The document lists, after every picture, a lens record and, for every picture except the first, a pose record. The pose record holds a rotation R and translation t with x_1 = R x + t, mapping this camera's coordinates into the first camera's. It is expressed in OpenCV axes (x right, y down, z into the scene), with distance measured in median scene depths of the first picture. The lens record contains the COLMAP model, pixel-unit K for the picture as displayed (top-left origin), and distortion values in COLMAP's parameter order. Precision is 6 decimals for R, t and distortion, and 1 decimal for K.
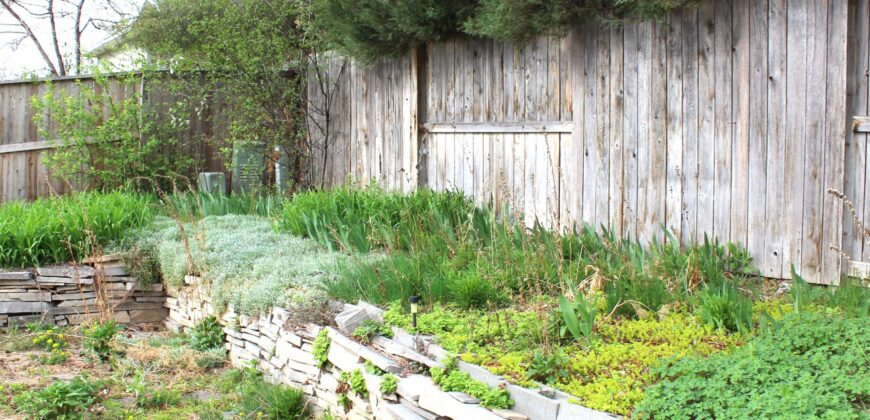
lens RADIAL K [[940.9, 0, 435.0], [0, 940.9, 210.0], [0, 0, 1]] dist [-0.154364, 0.006609]
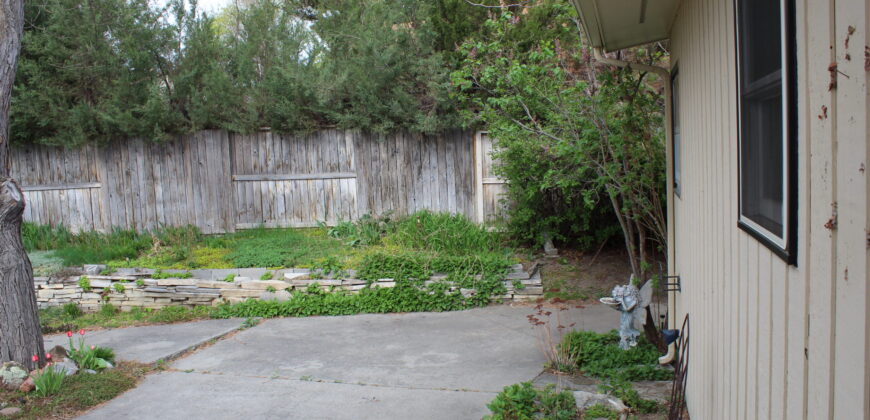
lens RADIAL K [[732.4, 0, 435.0], [0, 732.4, 210.0], [0, 0, 1]] dist [-0.169006, 0.146182]
pose [[0.556566, -0.113077, 0.823072, -0.806497], [0.105109, 0.992317, 0.065254, -0.053940], [-0.824128, 0.050195, 0.564175, -0.623111]]
